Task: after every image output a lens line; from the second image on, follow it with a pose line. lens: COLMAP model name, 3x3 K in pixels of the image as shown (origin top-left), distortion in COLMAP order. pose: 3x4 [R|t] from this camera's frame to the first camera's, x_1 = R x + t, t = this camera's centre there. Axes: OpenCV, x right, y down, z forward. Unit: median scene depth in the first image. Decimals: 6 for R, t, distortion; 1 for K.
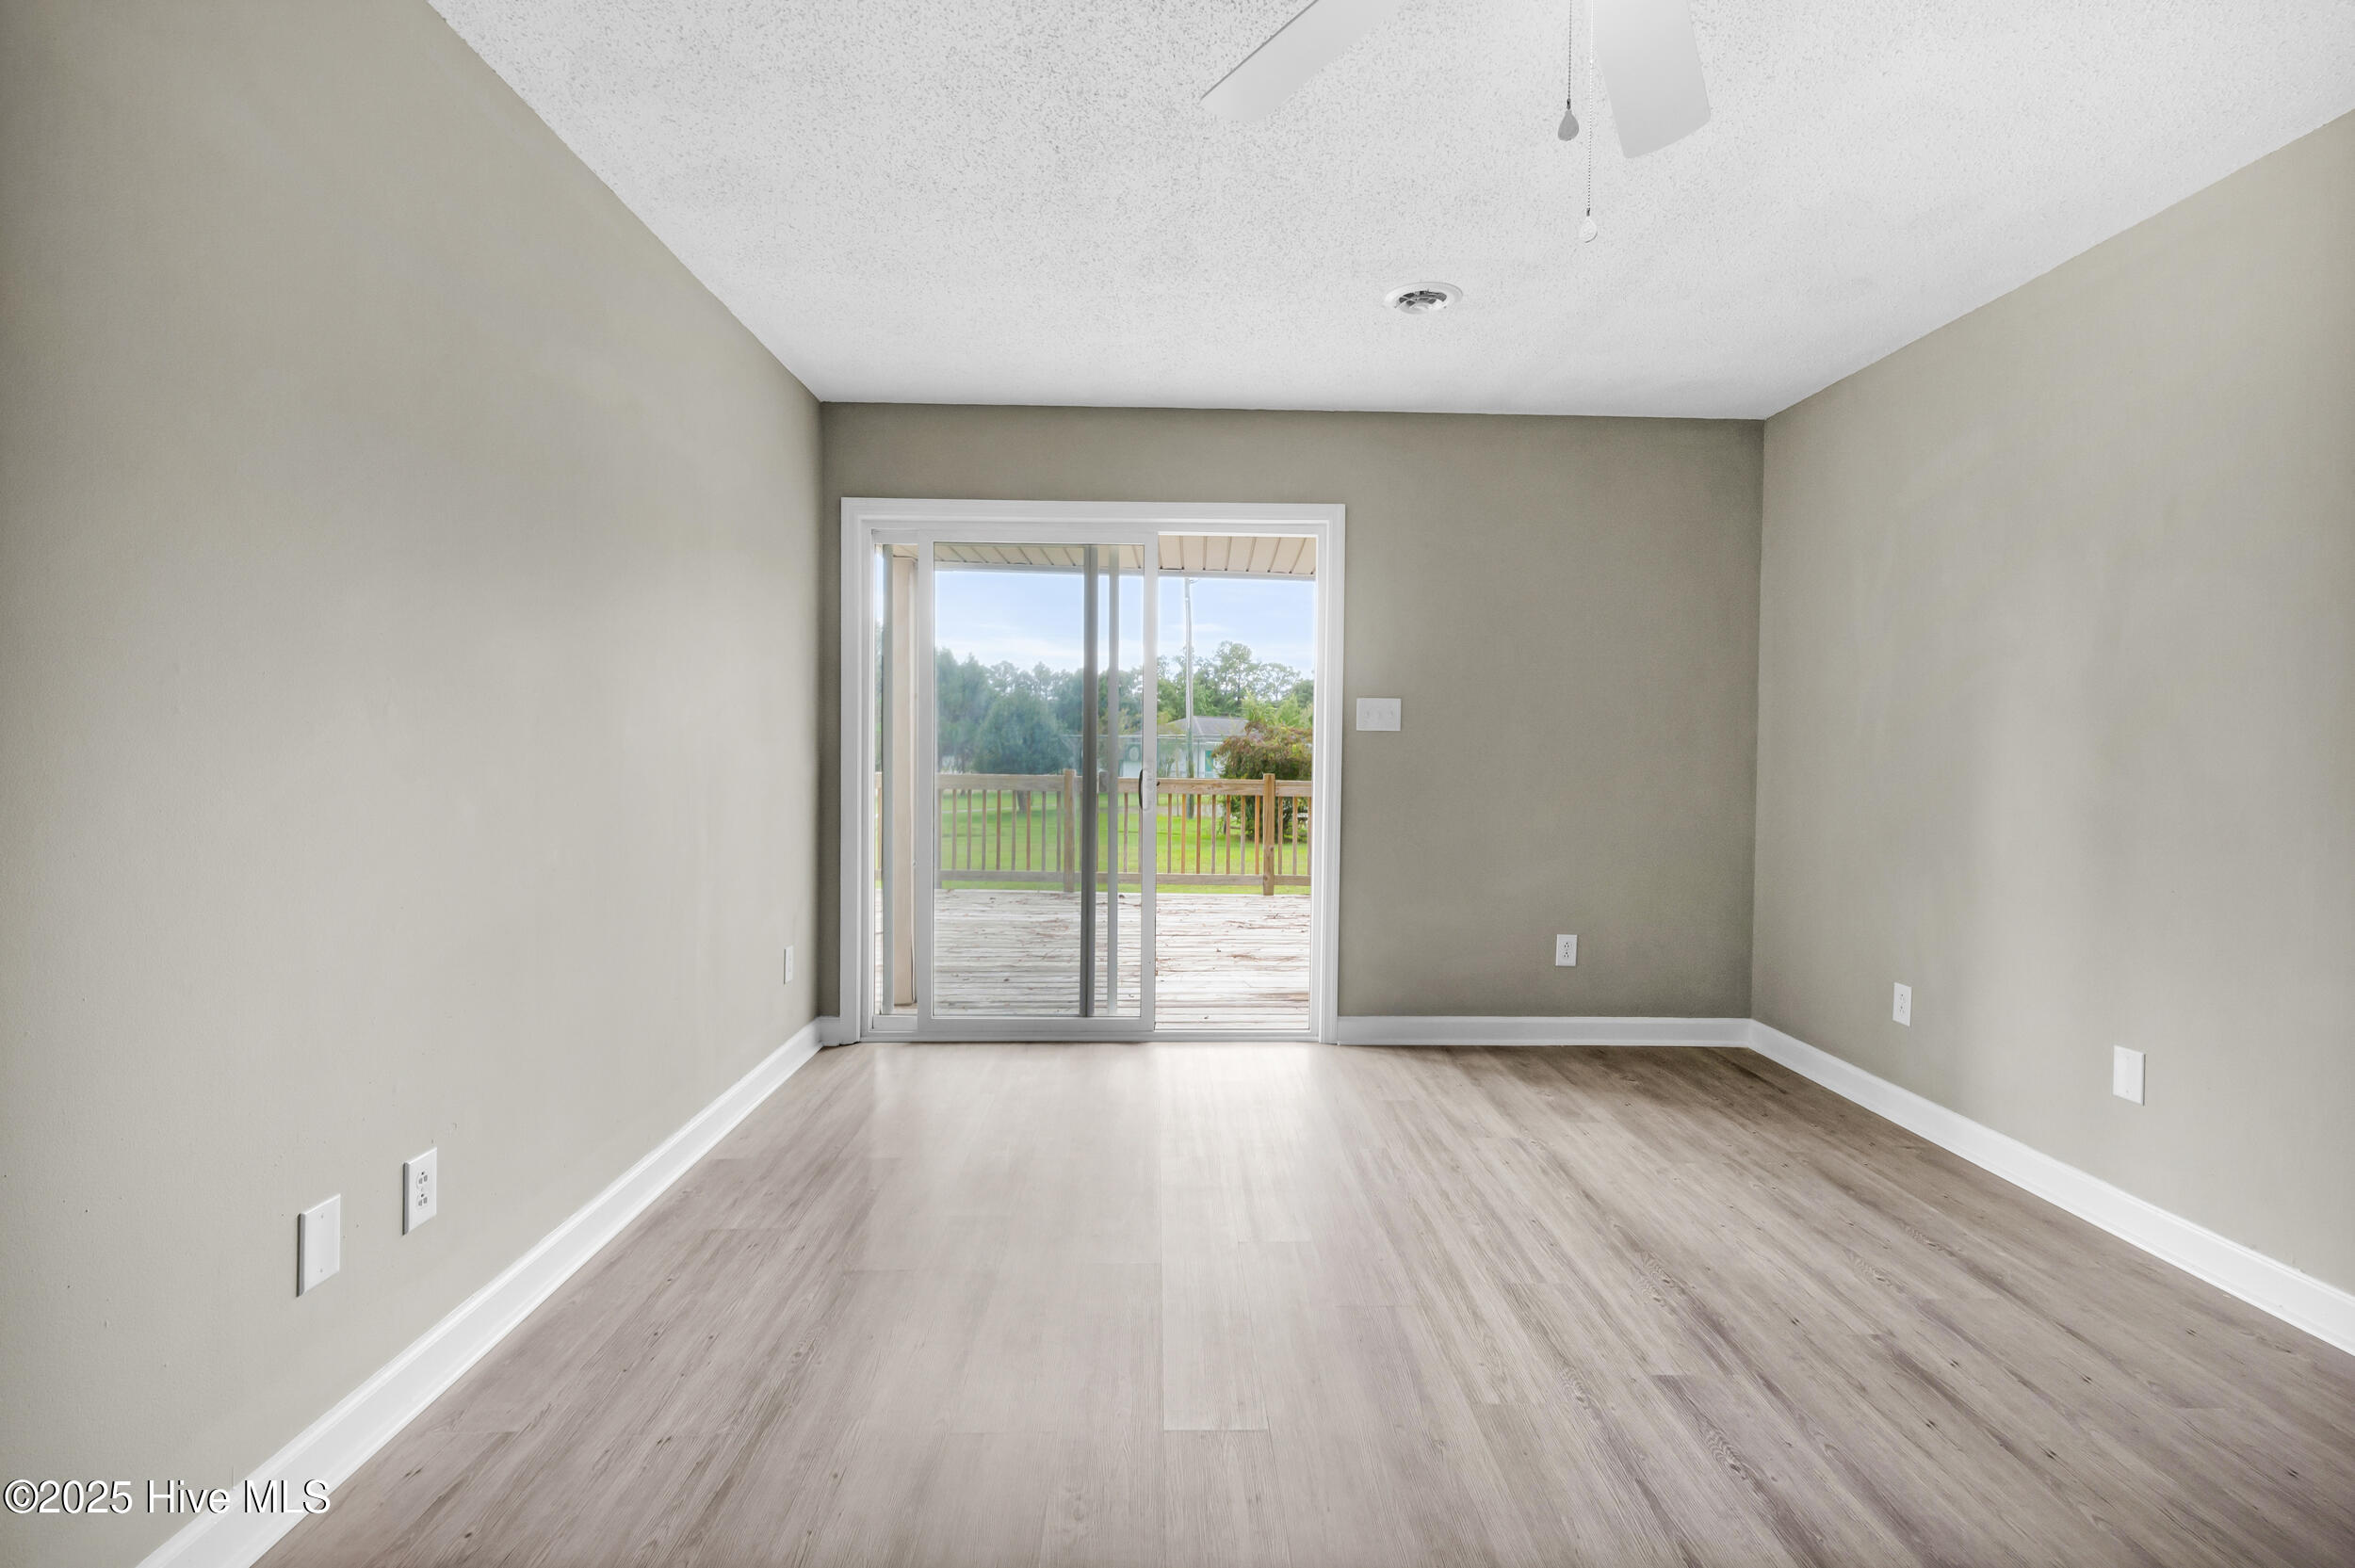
lens RADIAL K [[1096.1, 0, 1195.8], [0, 1096.1, 777.4], [0, 0, 1]] dist [0.000514, 0.000814]
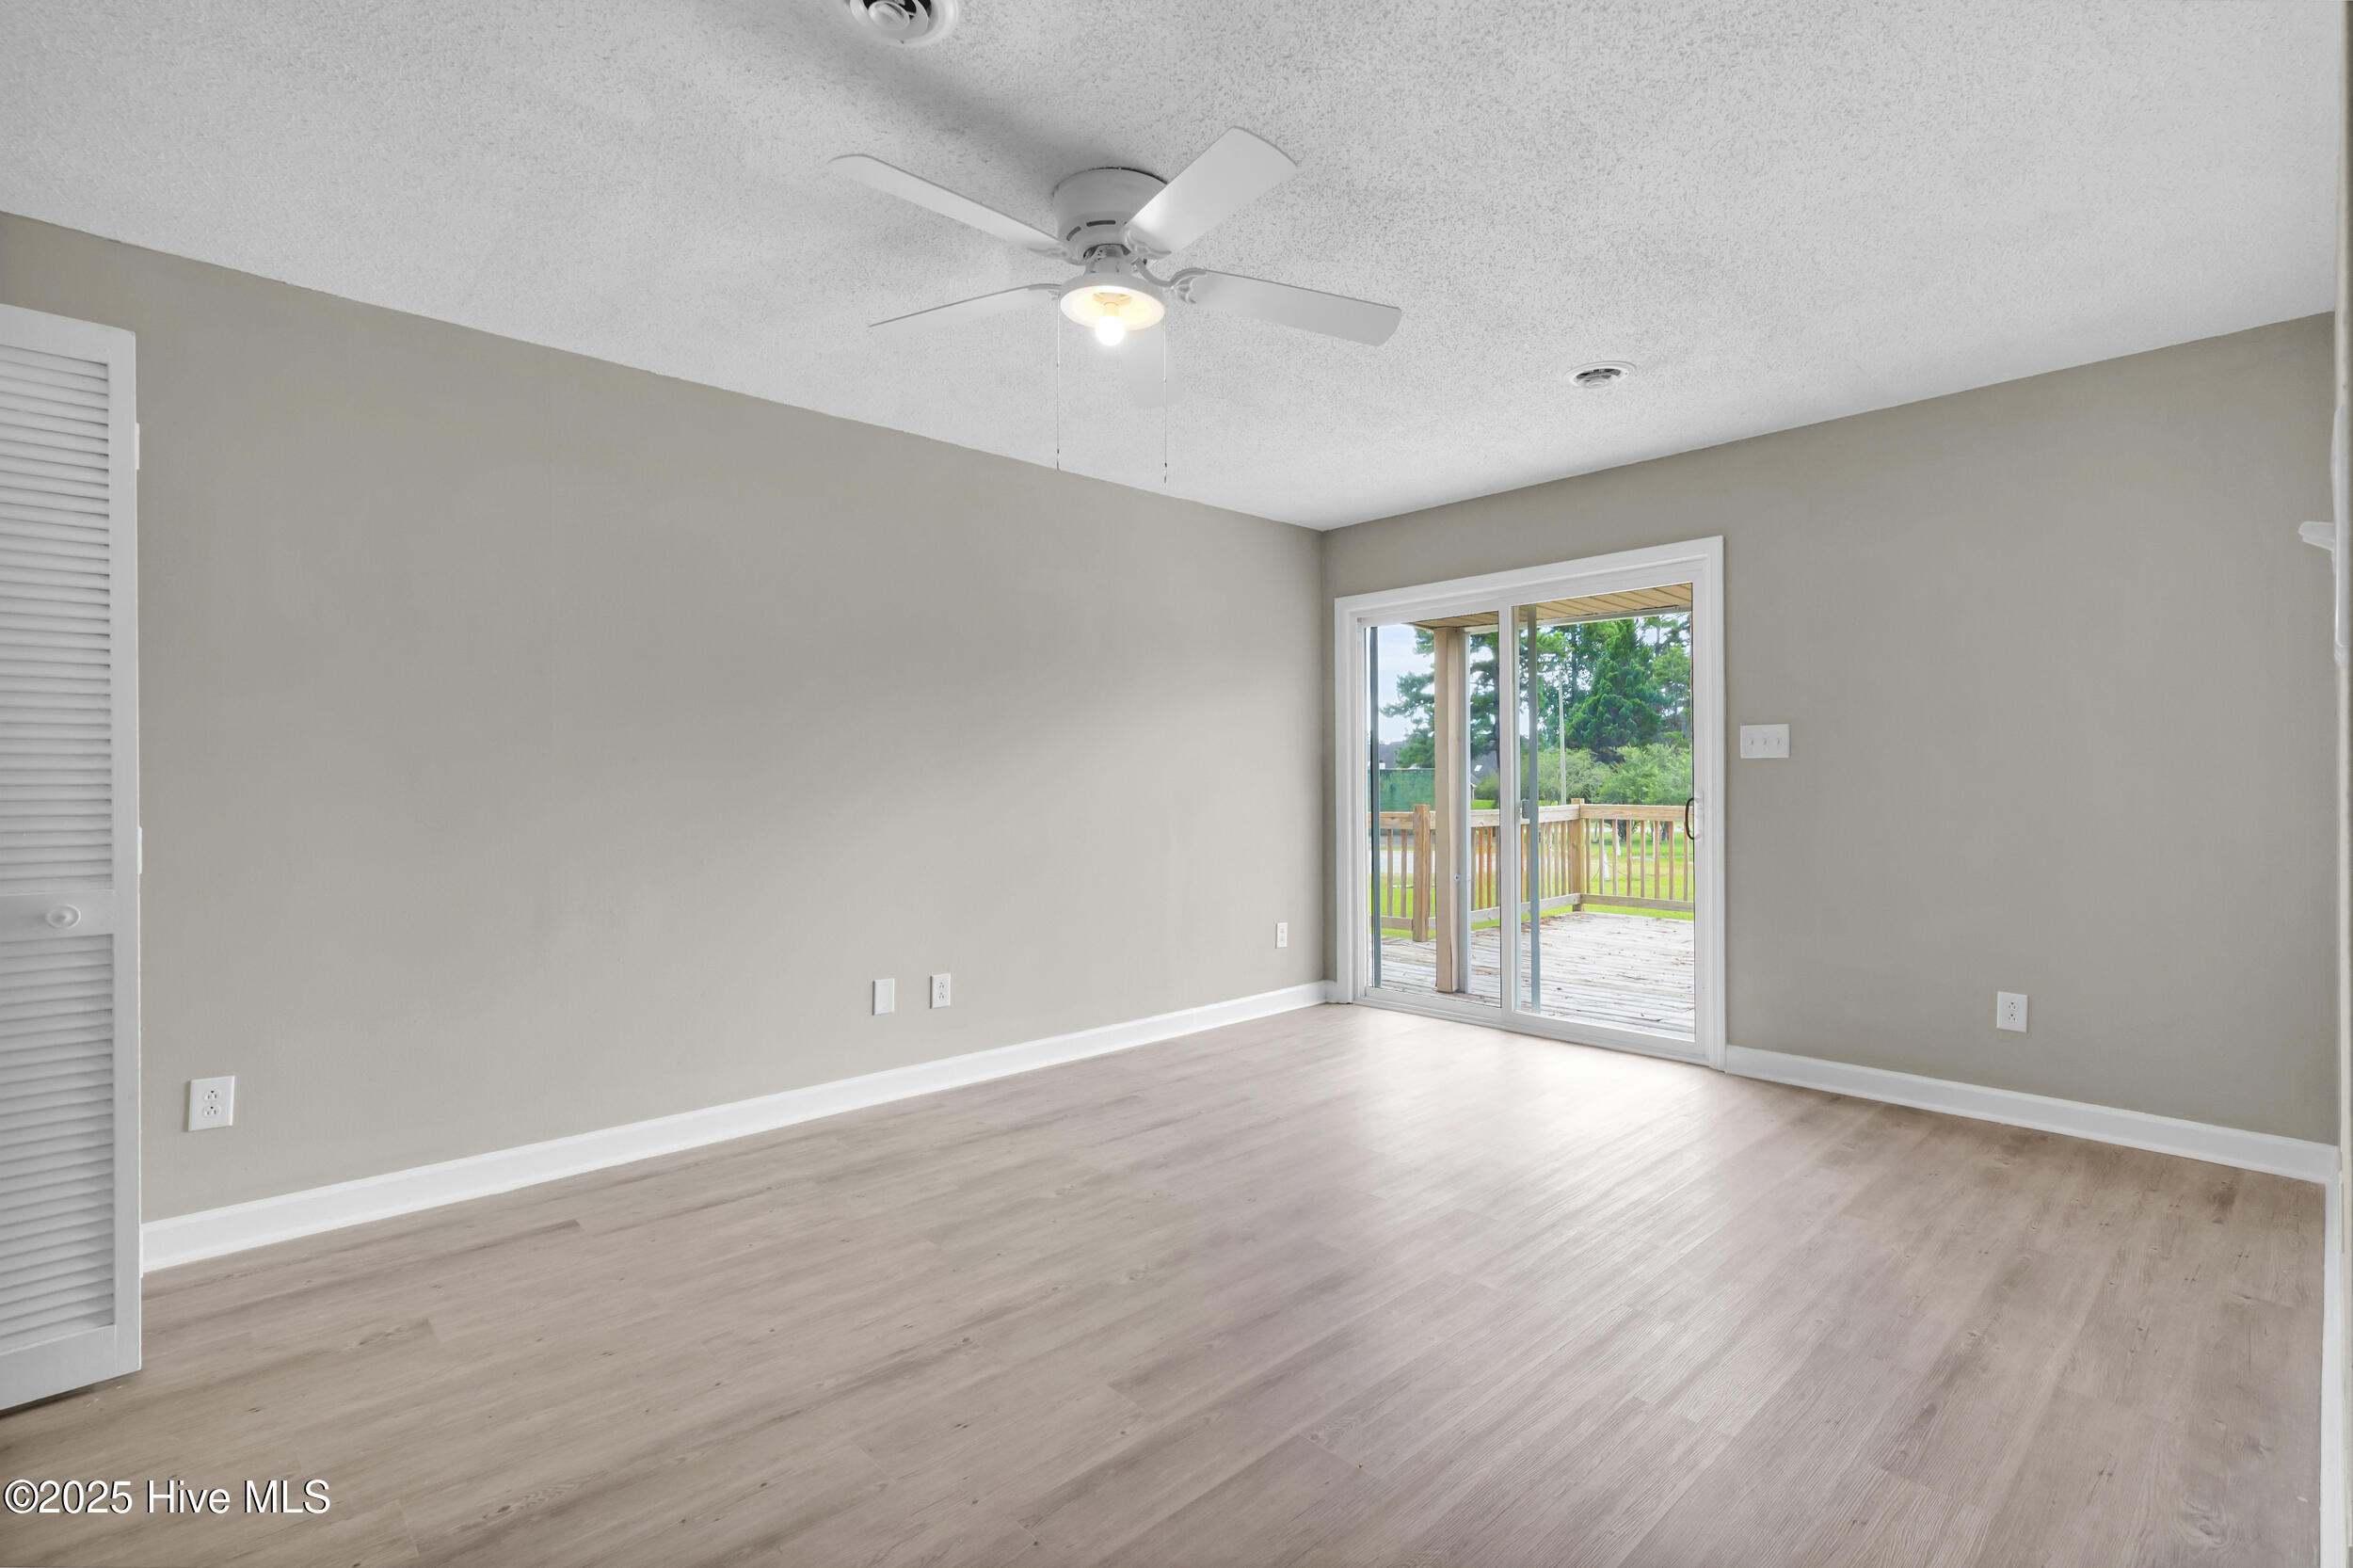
lens RADIAL K [[1095.3, 0, 1184.8], [0, 1095.3, 788.2], [0, 0, 1]] dist [0.000514, 0.000814]
pose [[0.666989, -0.008451, -0.745020, 0.699286], [-0.006518, 0.999831, -0.017177, 0.005640], [0.745039, 0.016313, 0.666821, -0.049971]]
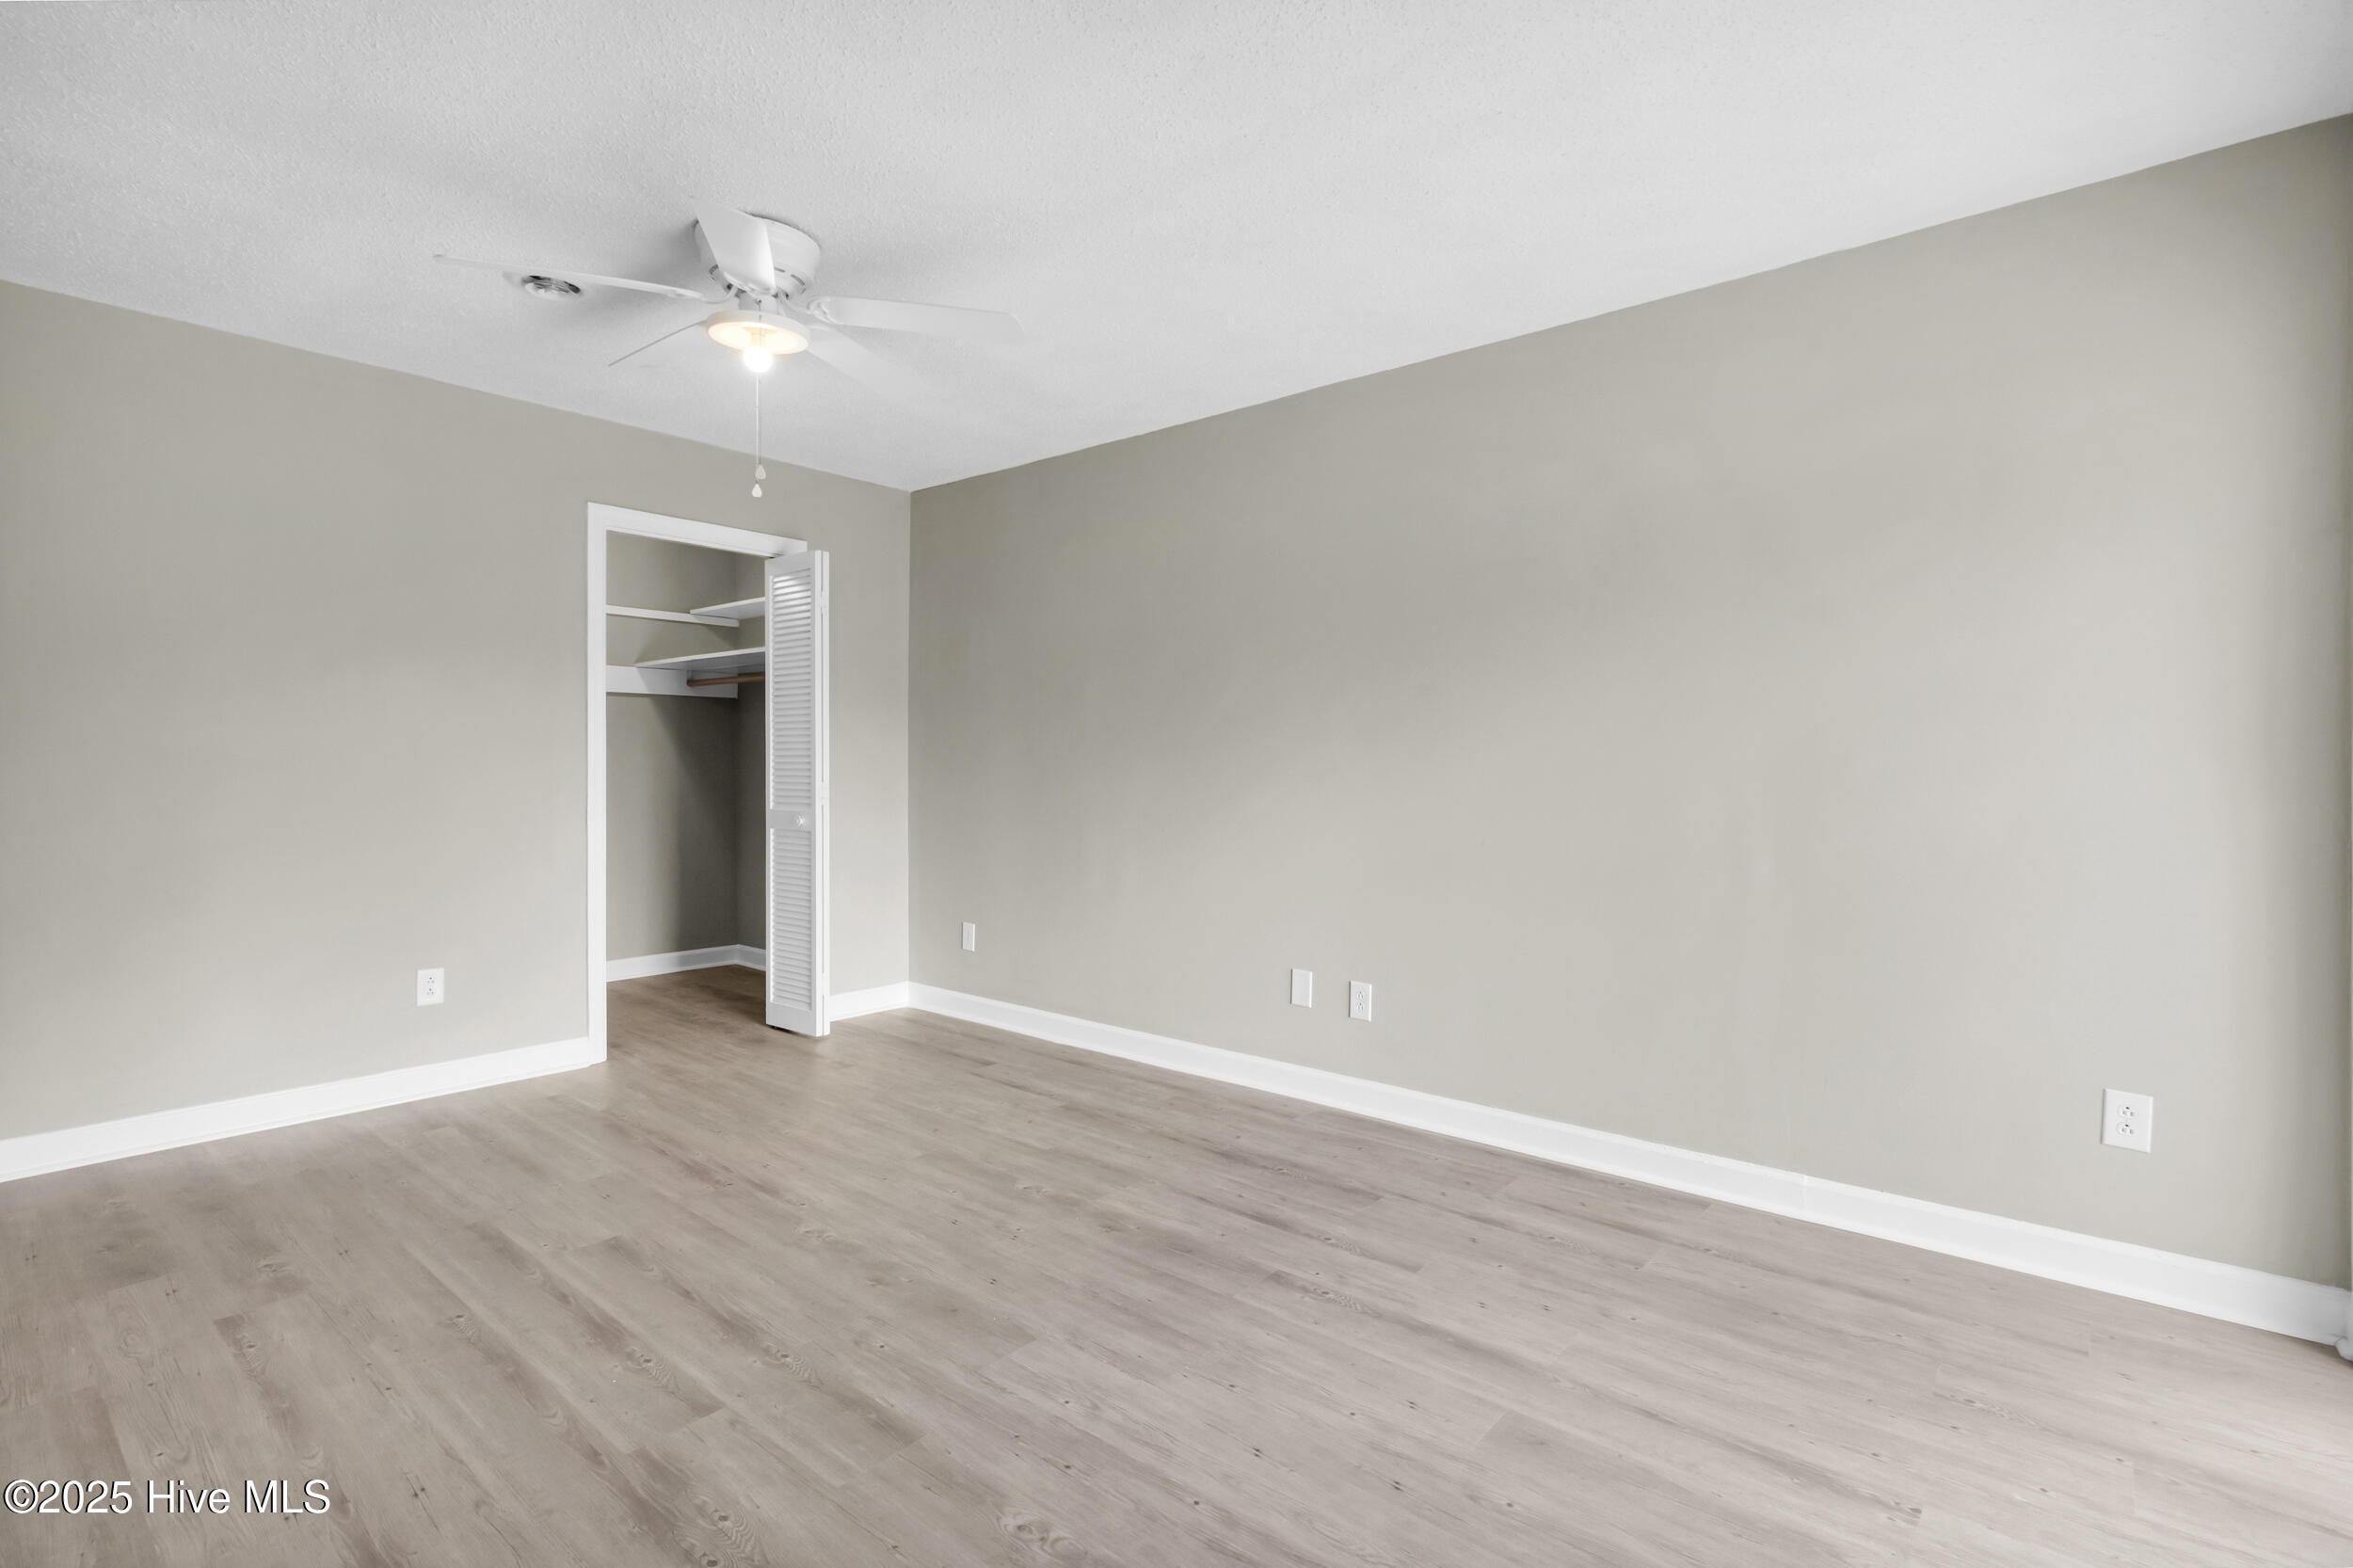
lens RADIAL K [[1095.3, 0, 1189.3], [0, 1095.3, 779.2], [0, 0, 1]] dist [0.000514, 0.000814]
pose [[-0.669582, -0.002570, -0.742733, 0.516759], [-0.027719, 0.999384, 0.021531, -0.023954], [0.742220, 0.035004, -0.669241, 1.162675]]
